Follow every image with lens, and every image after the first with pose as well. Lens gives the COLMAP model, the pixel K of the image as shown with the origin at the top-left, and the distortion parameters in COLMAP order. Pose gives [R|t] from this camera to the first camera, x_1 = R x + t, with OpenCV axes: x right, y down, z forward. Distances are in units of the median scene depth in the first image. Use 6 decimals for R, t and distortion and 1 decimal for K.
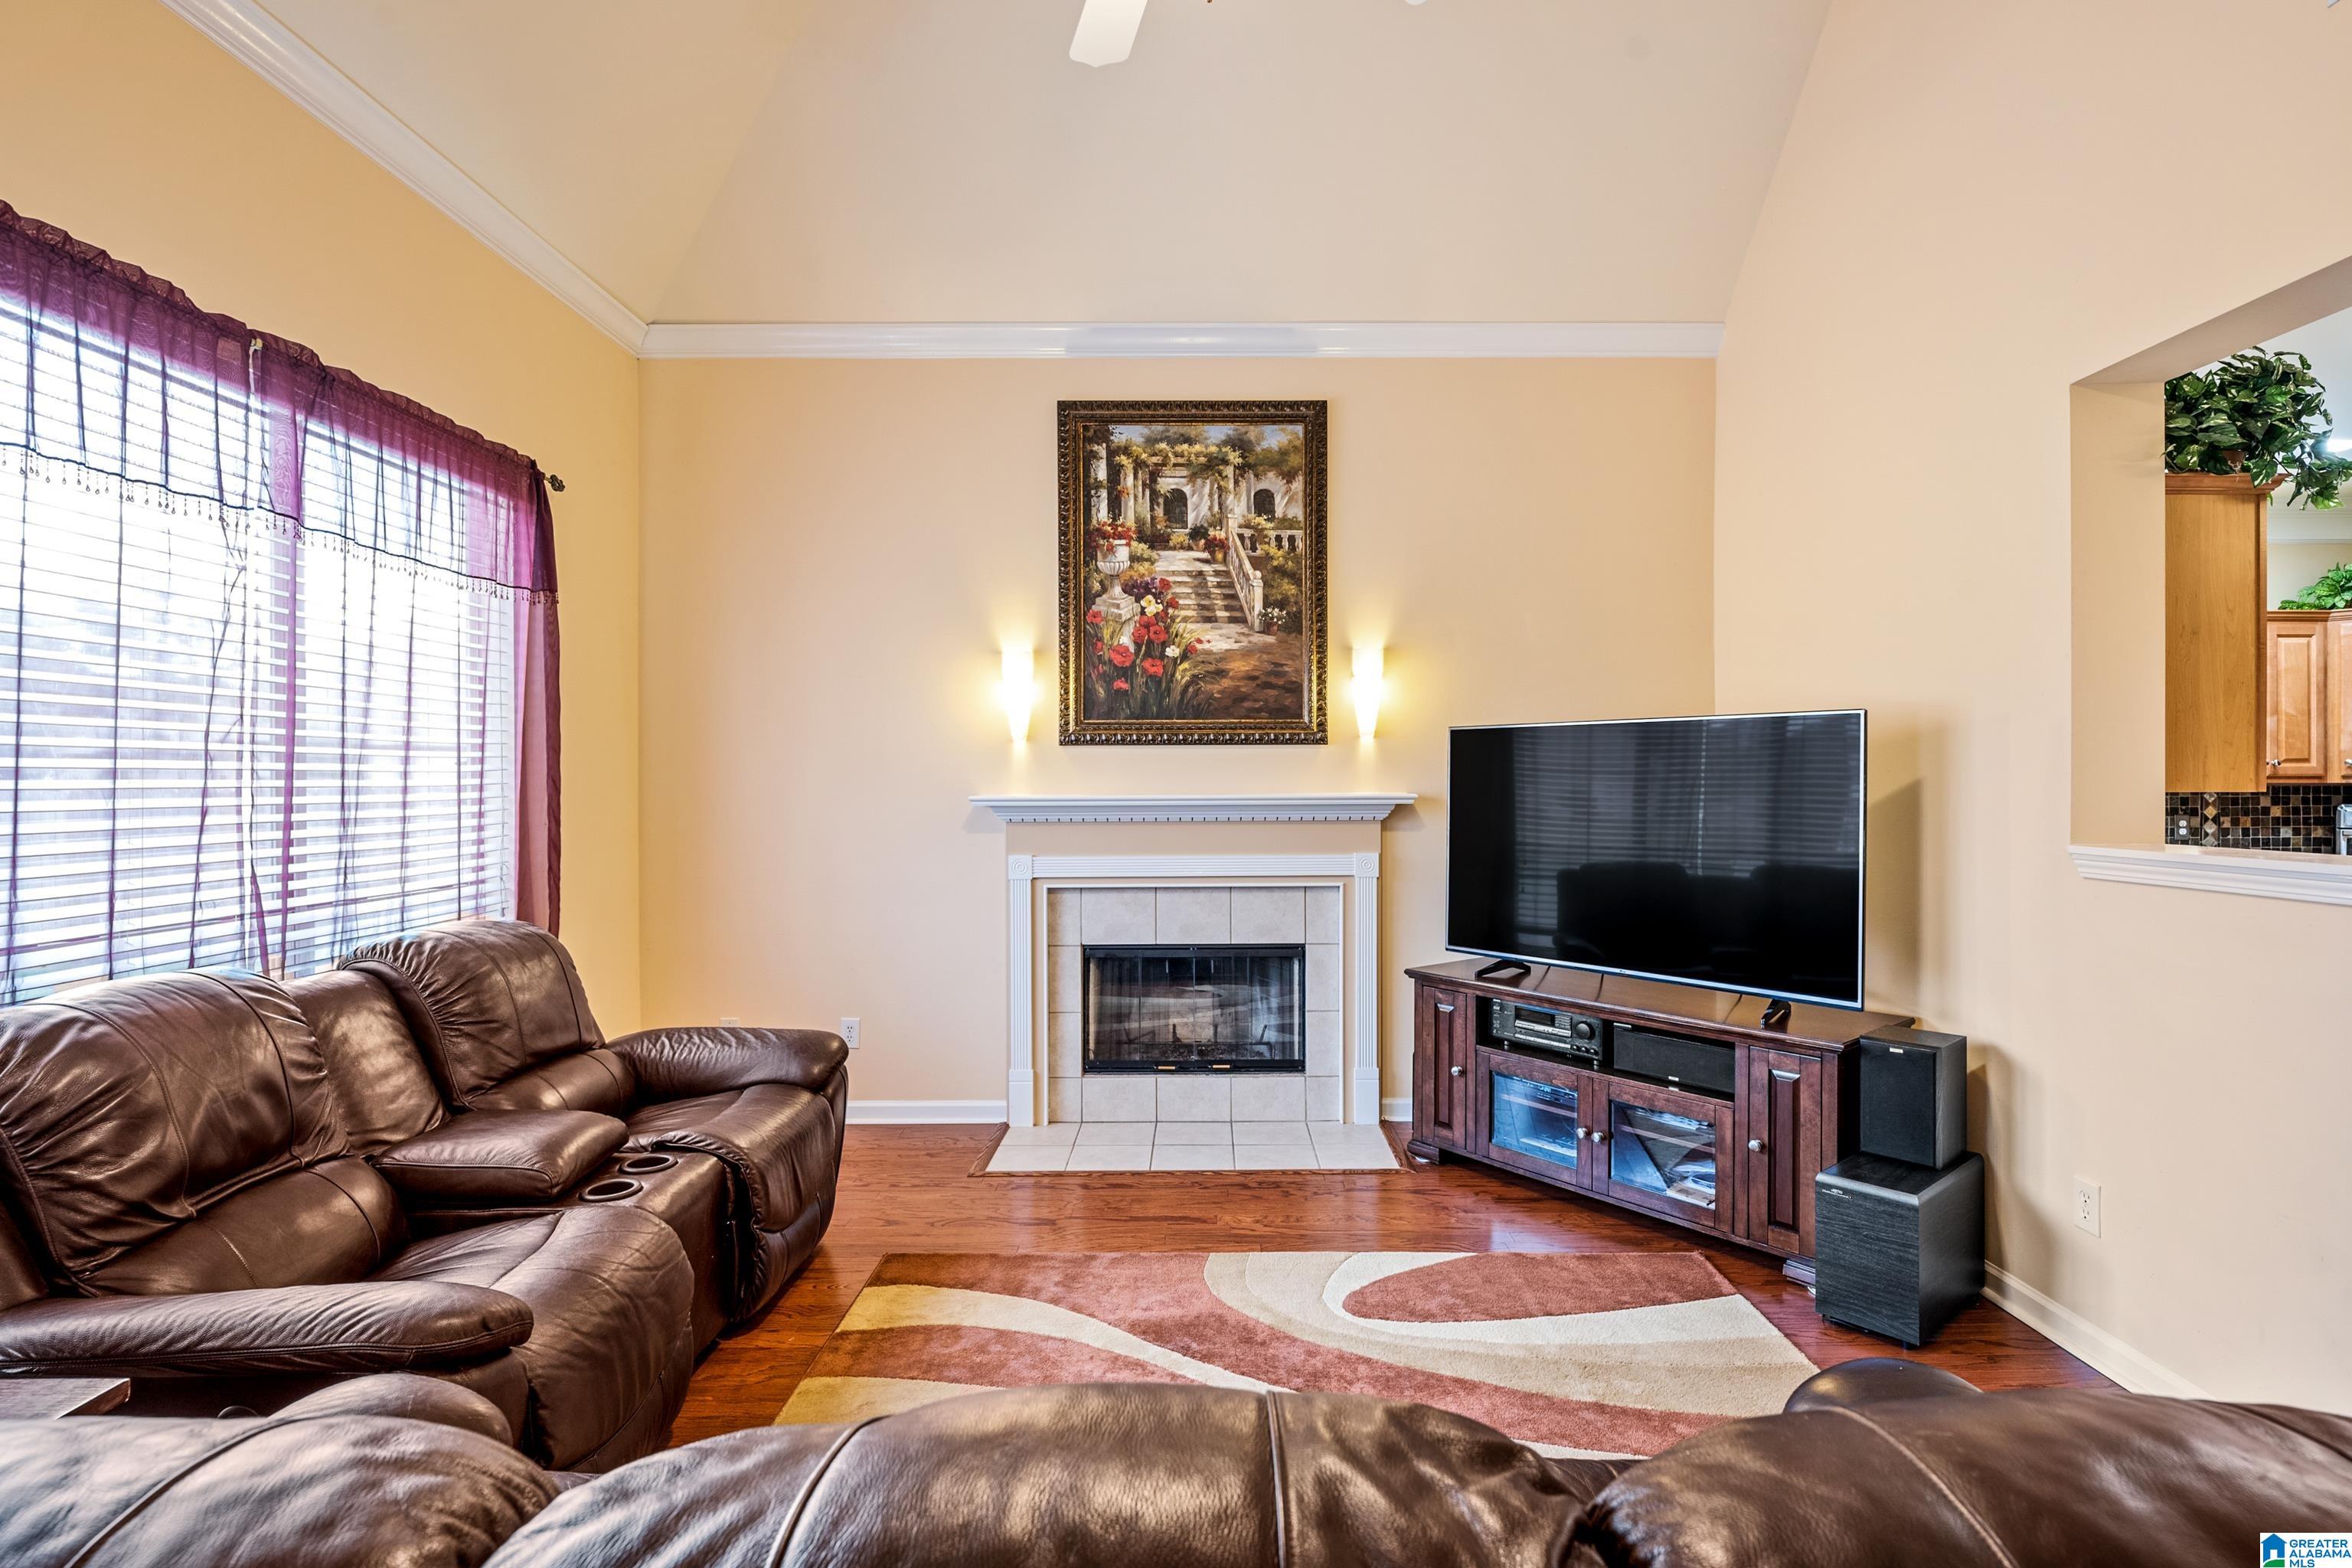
lens RADIAL K [[1151.1, 0, 1228.8], [0, 1151.1, 795.9], [0, 0, 1]] dist [-0.012425, 0.001074]
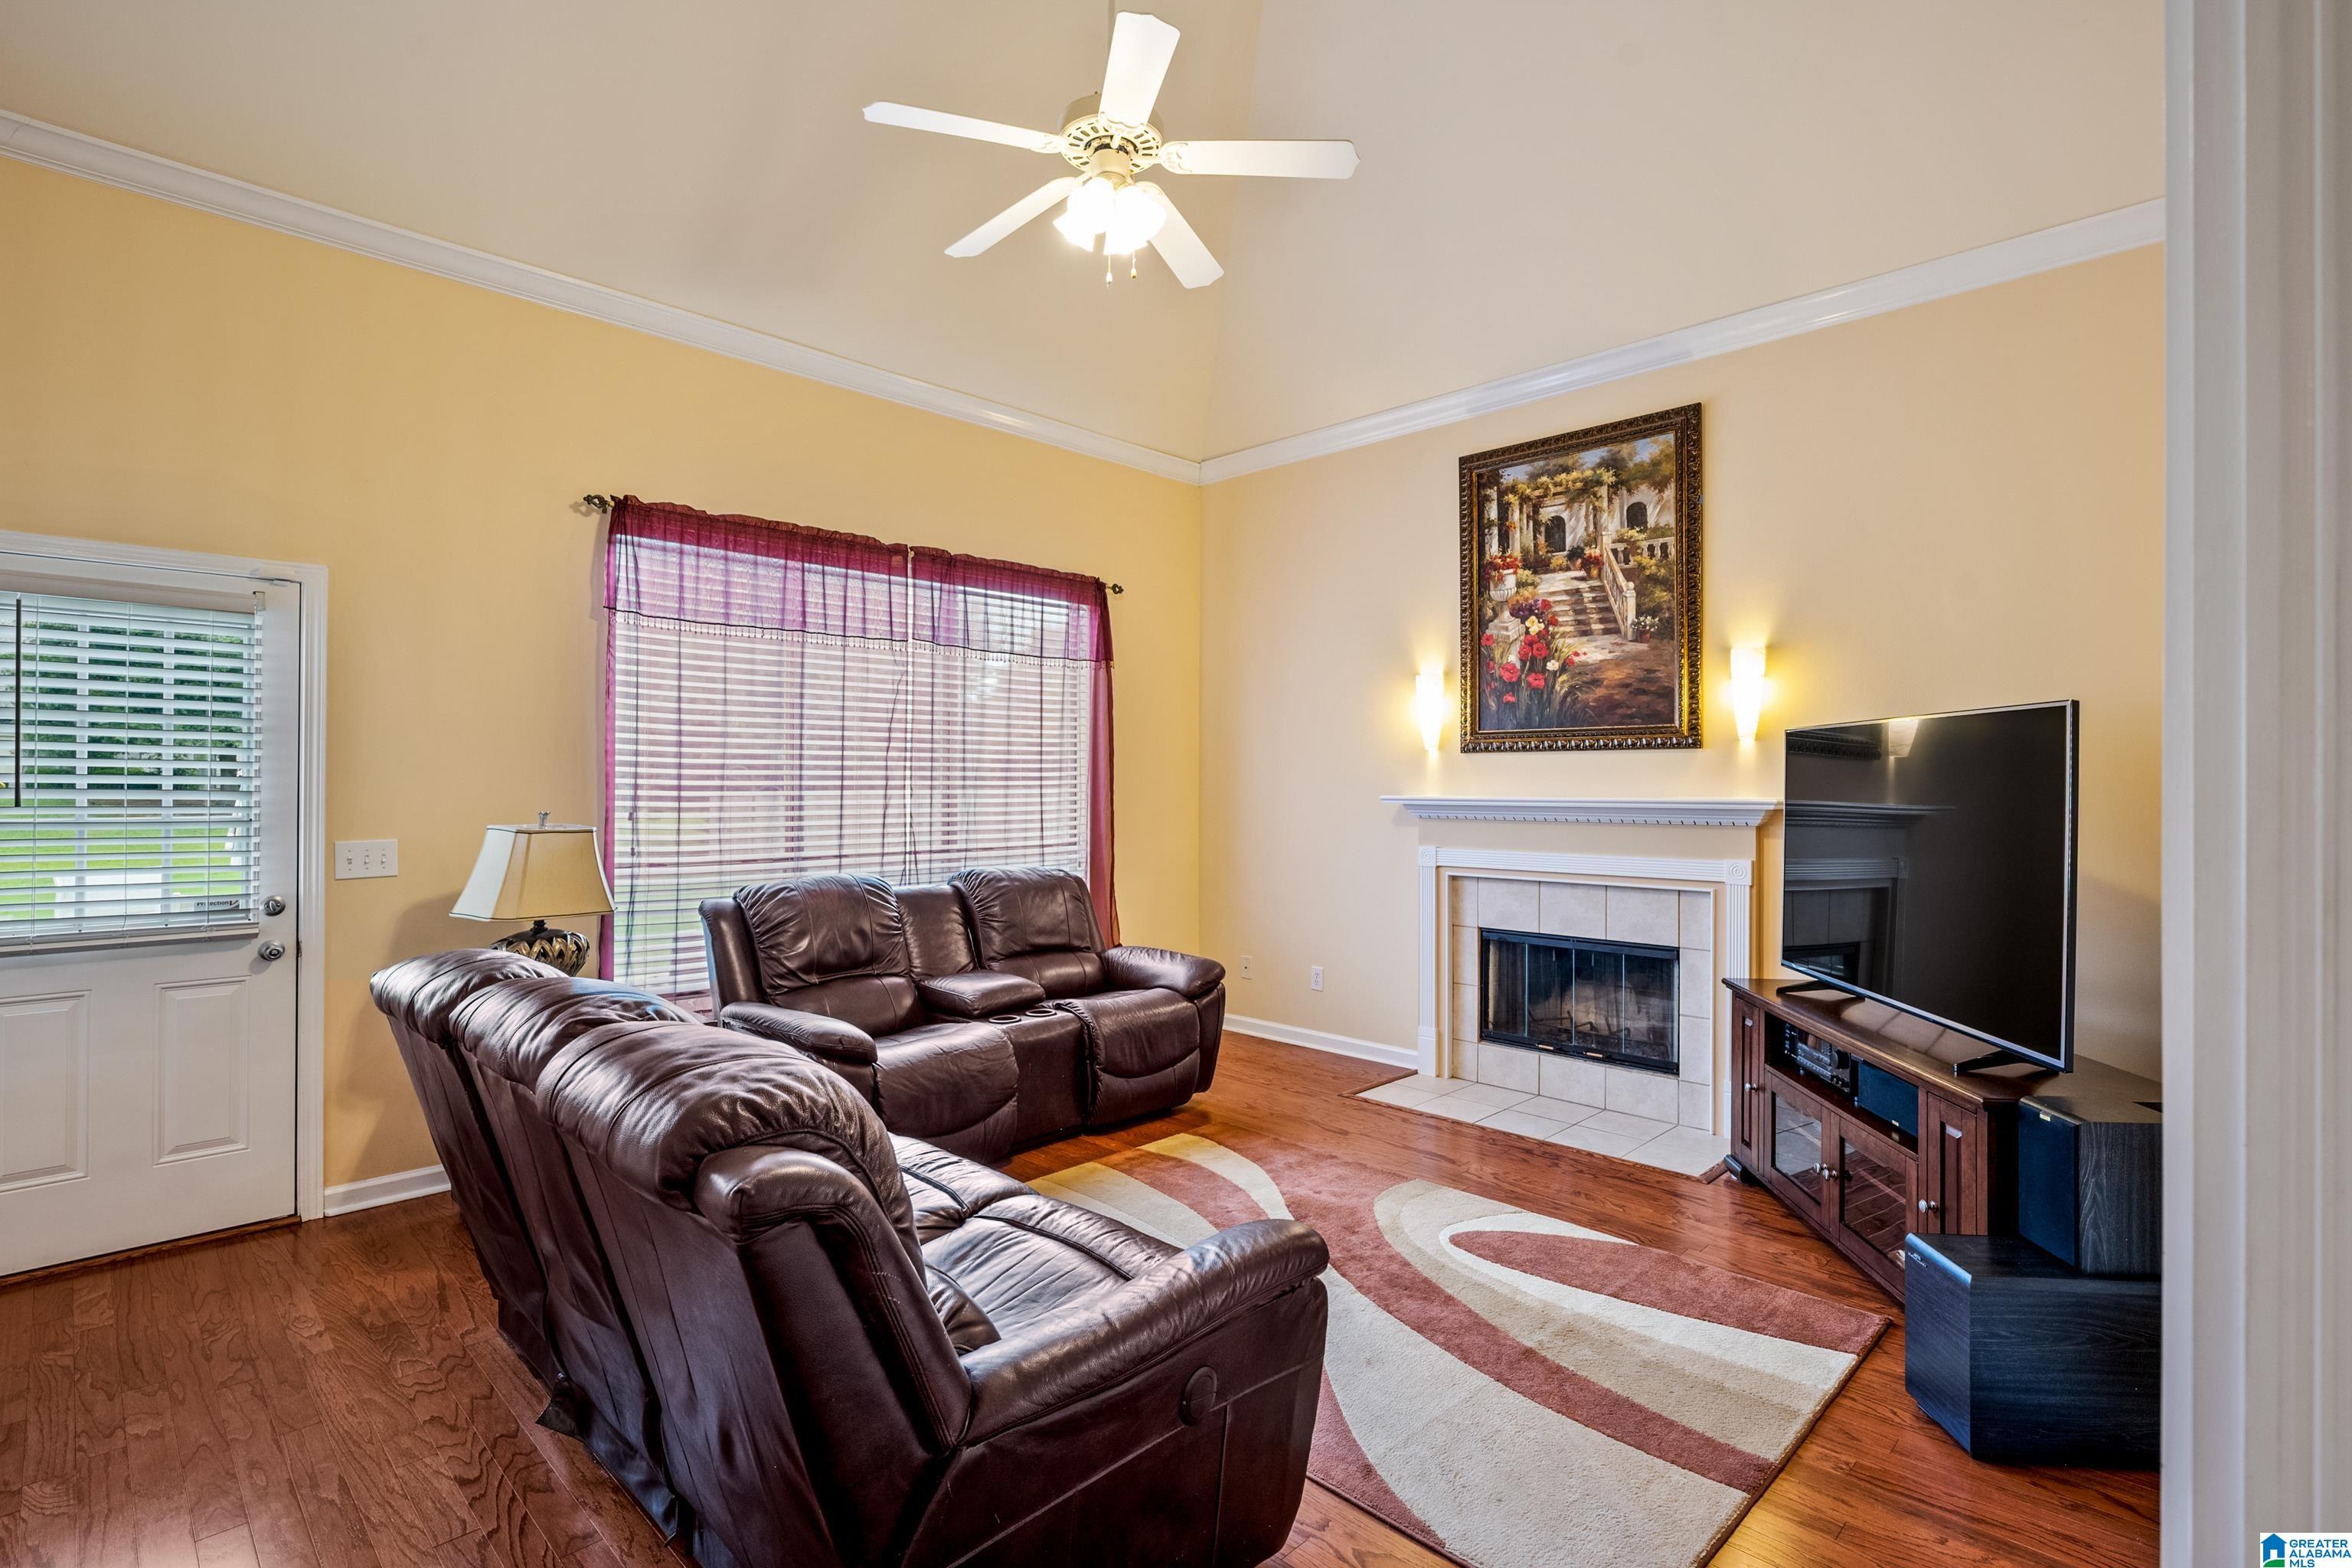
lens RADIAL K [[1151.1, 0, 1175.5], [0, 1151.1, 788.2], [0, 0, 1]] dist [-0.012425, 0.001074]
pose [[0.694037, 0.006816, -0.719907, 0.489182], [-0.012911, 0.999912, -0.002980, -0.001308], [0.719823, 0.011363, 0.694064, -0.011608]]
